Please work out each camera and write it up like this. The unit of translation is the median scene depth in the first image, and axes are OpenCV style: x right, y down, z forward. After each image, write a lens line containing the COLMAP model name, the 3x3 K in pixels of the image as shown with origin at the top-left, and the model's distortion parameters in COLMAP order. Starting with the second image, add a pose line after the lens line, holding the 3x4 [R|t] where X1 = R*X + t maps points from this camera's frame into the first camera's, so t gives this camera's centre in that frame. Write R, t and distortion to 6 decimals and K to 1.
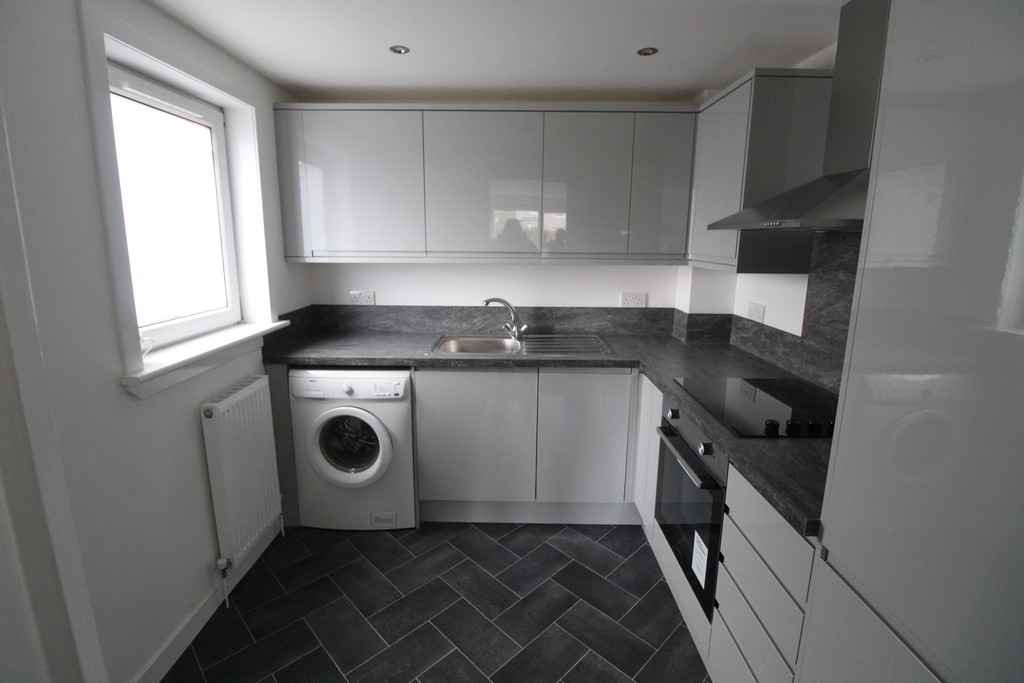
lens RADIAL K [[470.4, 0, 508.7], [0, 470.4, 328.3], [0, 0, 1]] dist [0.000004, -0.014696]
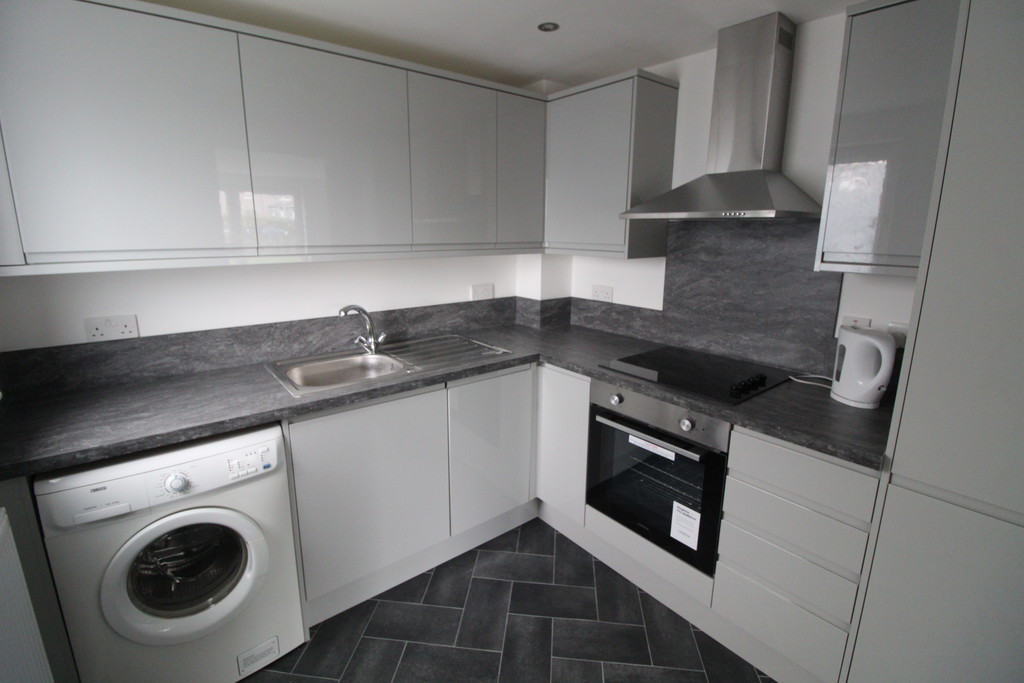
lens RADIAL K [[470.4, 0, 508.7], [0, 470.4, 328.3], [0, 0, 1]] dist [0.000004, -0.014696]
pose [[0.776246, -0.135135, 0.615776, -0.350104], [0.120280, 0.990560, 0.065759, -0.052495], [-0.618849, 0.023021, 0.785172, 0.268207]]
